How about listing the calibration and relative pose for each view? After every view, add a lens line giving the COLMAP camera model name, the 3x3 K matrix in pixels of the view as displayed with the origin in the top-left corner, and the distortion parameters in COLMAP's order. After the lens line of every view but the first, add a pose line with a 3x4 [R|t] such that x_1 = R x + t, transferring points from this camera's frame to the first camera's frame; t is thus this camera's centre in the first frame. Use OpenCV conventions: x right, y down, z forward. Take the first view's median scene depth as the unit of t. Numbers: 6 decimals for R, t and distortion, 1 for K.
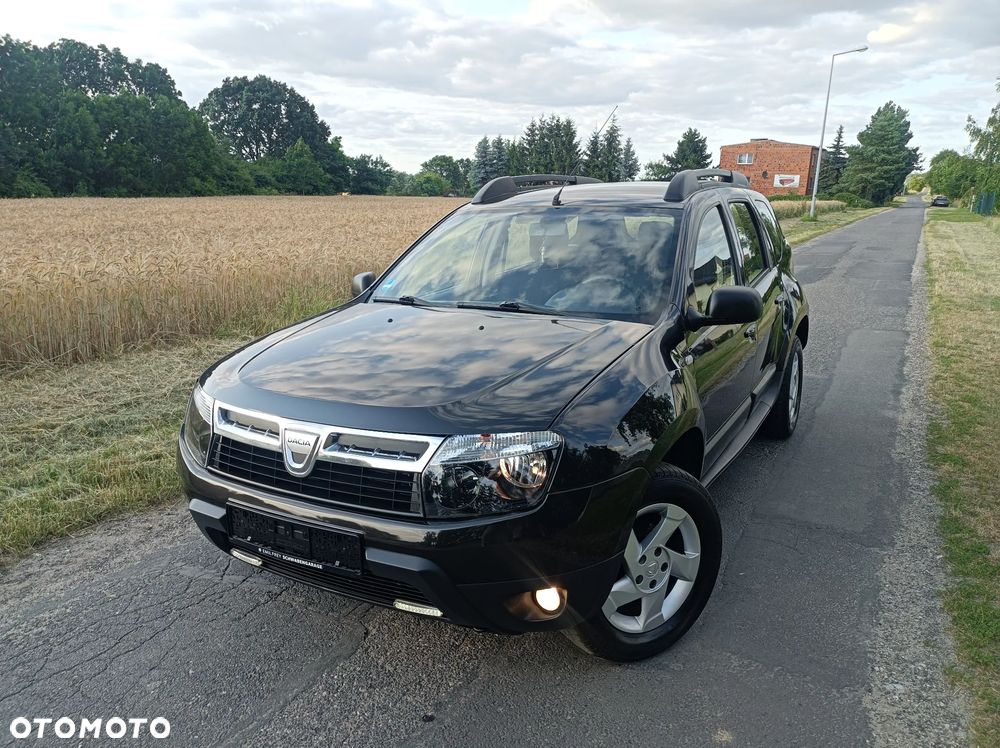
lens RADIAL K [[741.9, 0, 499.3], [0, 741.9, 380.3], [0, 0, 1]] dist [0.038548, -0.027831]
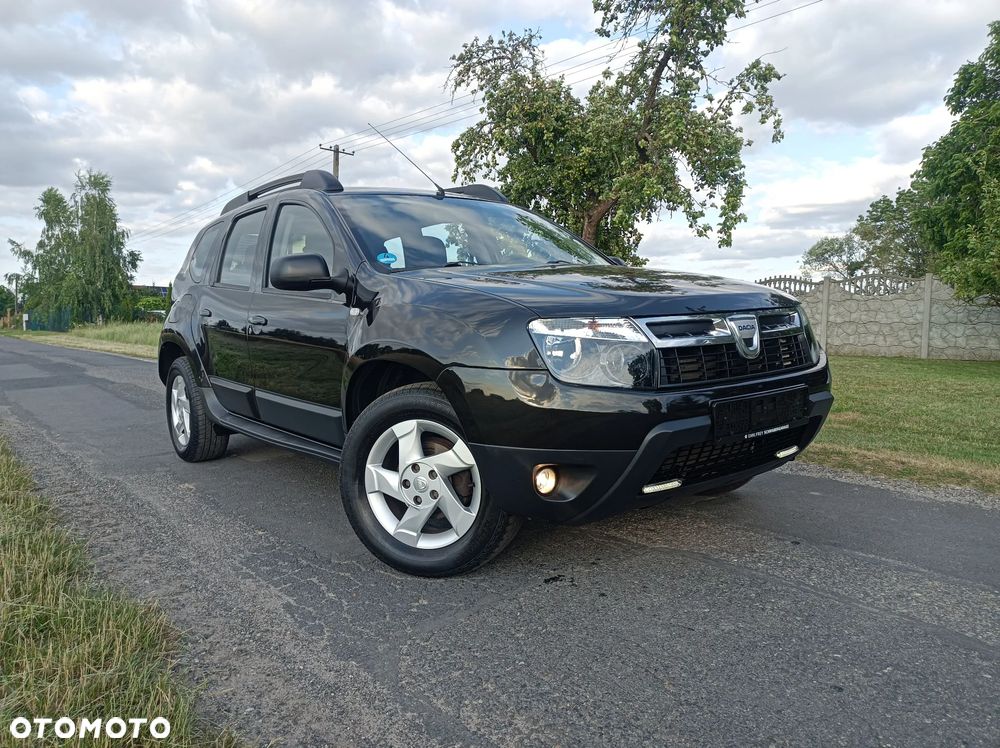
lens RADIAL K [[741.9, 0, 498.7], [0, 741.9, 371.1], [0, 0, 1]] dist [0.038548, -0.027831]
pose [[0.389961, -0.074796, 0.917789, -0.258301], [0.236568, 0.971380, -0.021352, 0.014601], [-0.889925, 0.225446, 0.396495, 0.159708]]
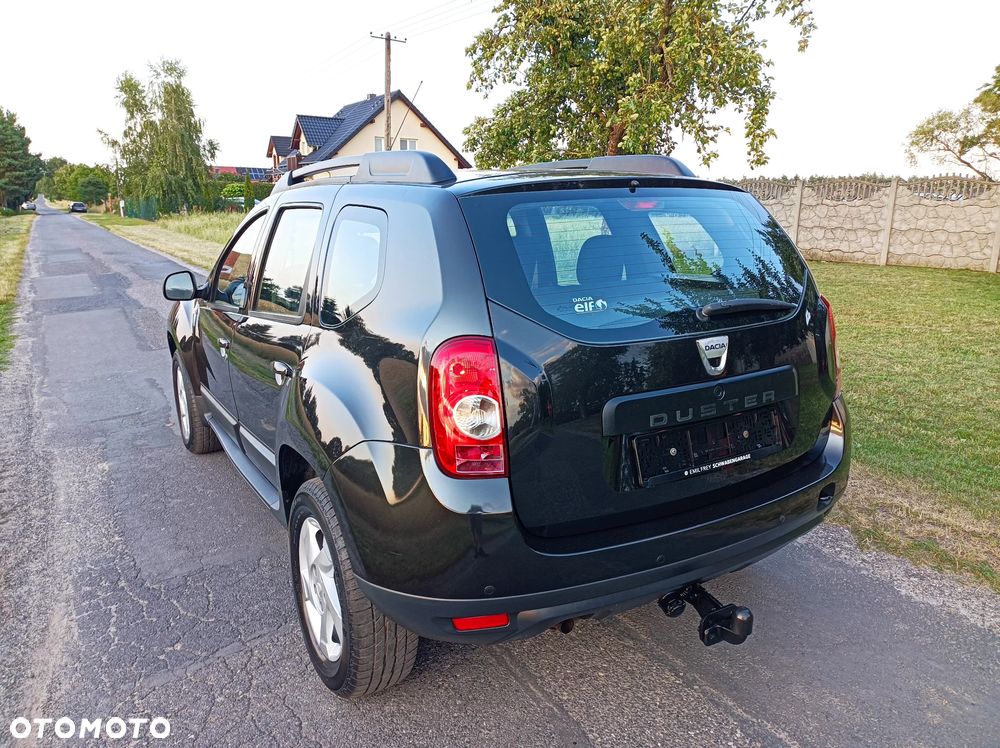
lens RADIAL K [[741.8, 0, 500.3], [0, 741.8, 378.2], [0, 0, 1]] dist [0.045652, -0.030751]
pose [[0.498848, -0.221092, 0.838015, -0.213575], [0.230411, 0.965951, 0.117687, -0.016317], [-0.835501, 0.134380, 0.532805, 0.059777]]
